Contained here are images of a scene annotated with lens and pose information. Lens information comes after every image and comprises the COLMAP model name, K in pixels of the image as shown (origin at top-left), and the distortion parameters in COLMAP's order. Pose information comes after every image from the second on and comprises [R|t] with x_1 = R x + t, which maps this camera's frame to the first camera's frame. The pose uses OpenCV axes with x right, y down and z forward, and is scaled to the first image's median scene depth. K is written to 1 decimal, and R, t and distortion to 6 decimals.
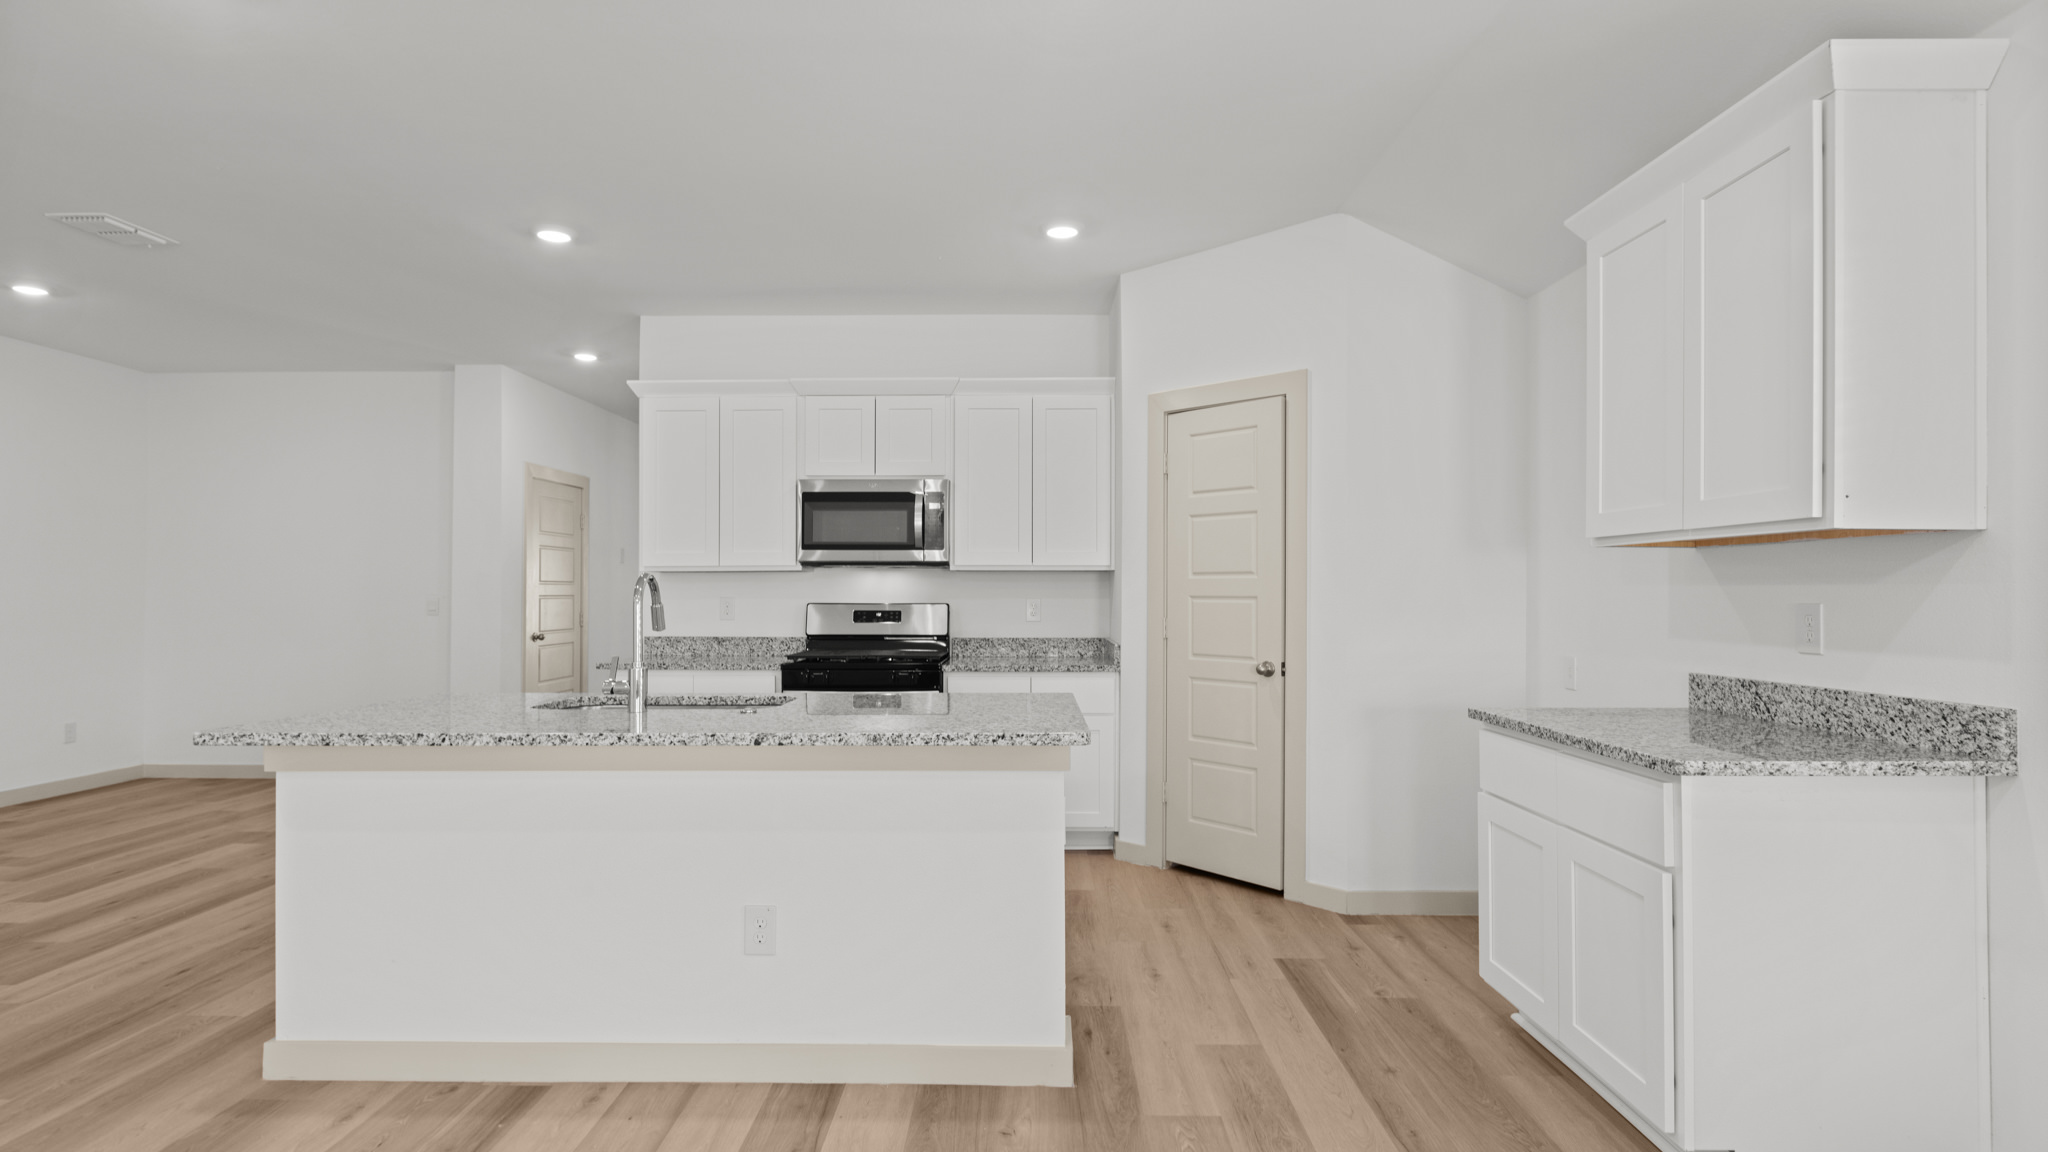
lens RADIAL K [[996.8, 0, 1039.8], [0, 996.8, 608.6], [0, 0, 1]] dist [-0.002949, -0.000178]
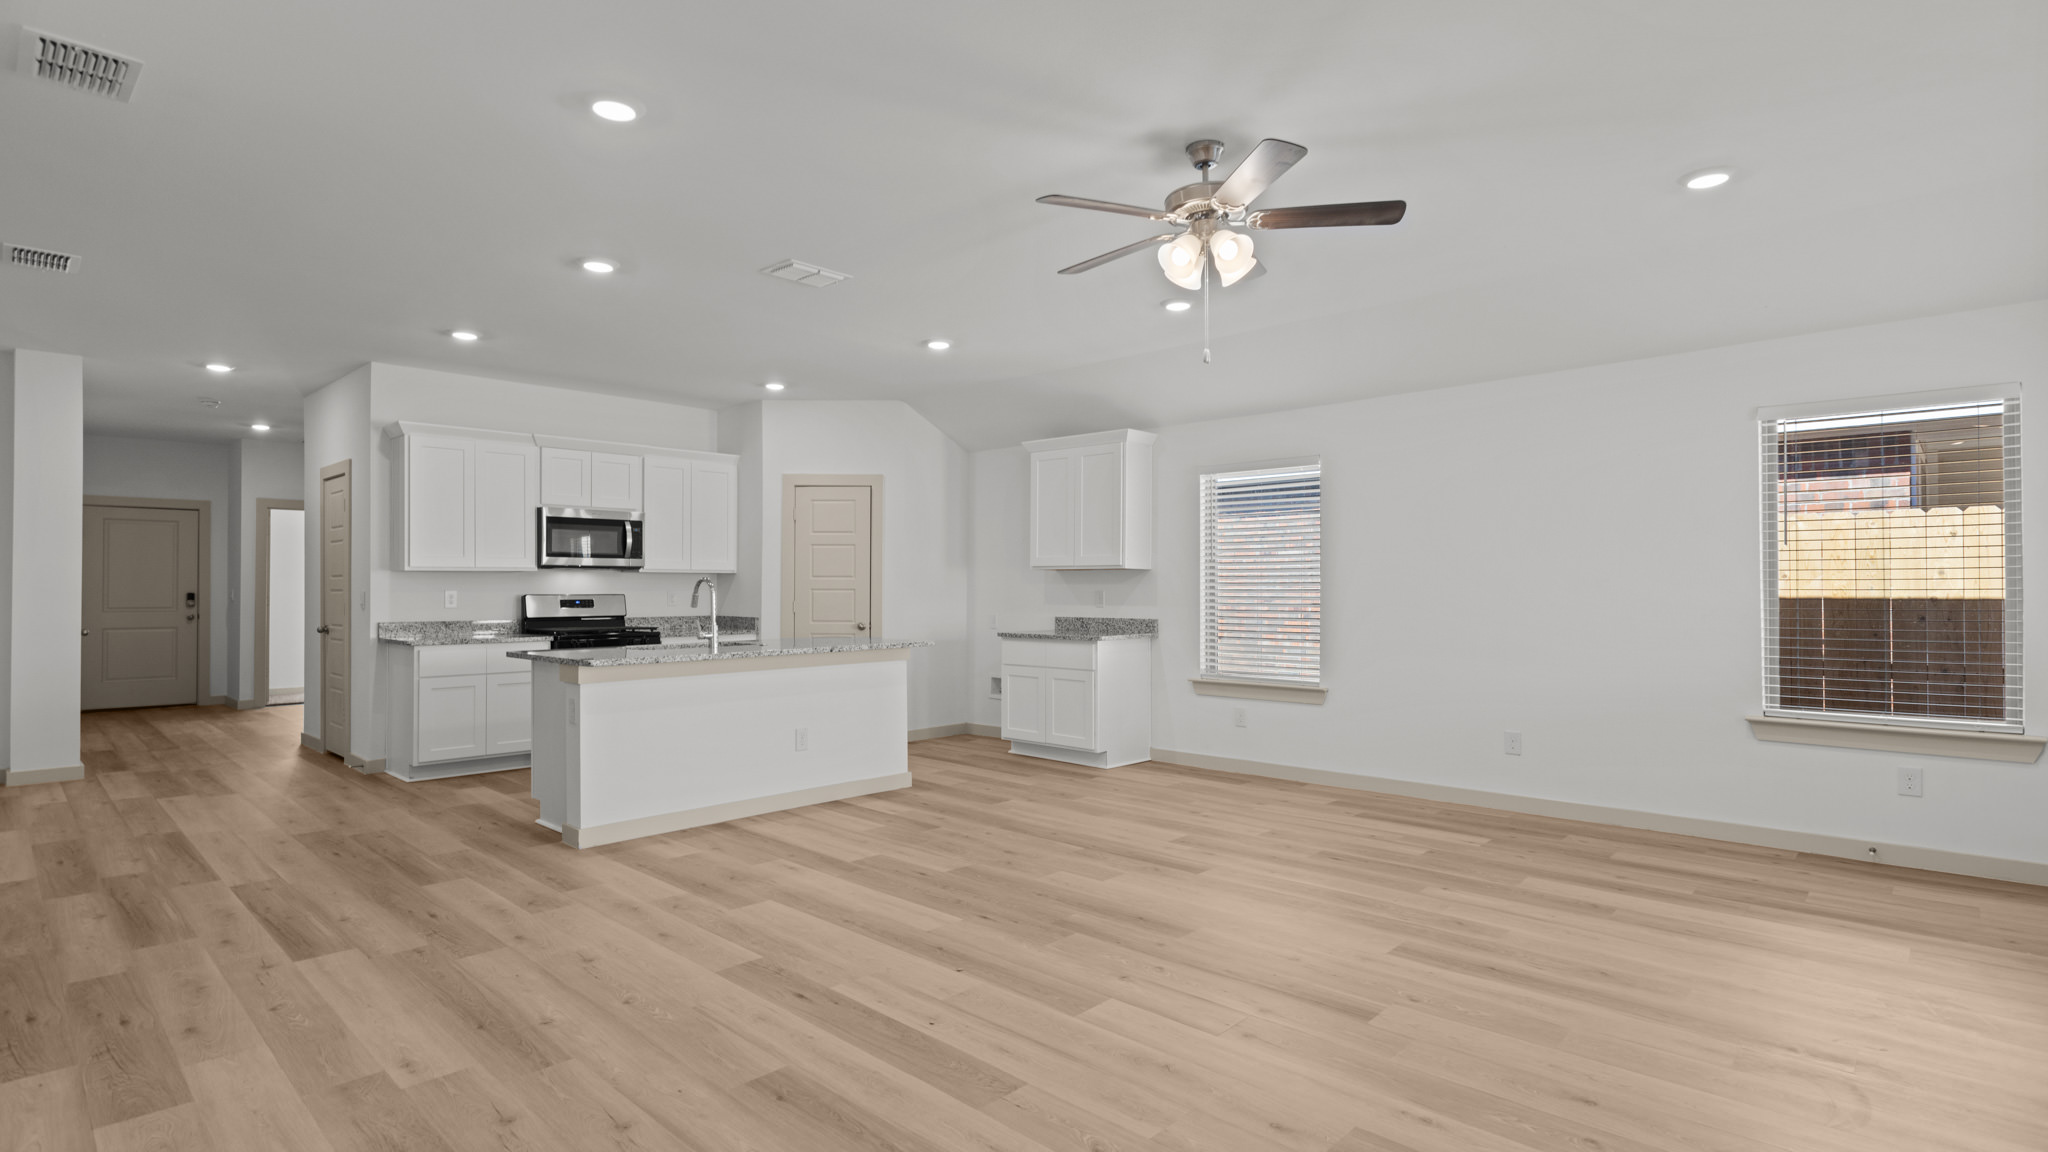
lens RADIAL K [[996.8, 0, 1030.3], [0, 996.8, 575.3], [0, 0, 1]] dist [-0.002949, -0.000178]
pose [[0.672854, 0.008765, 0.739723, -0.902860], [0.011685, 0.999679, -0.022474, 0.007860], [-0.739683, 0.023765, 0.672536, -0.497179]]
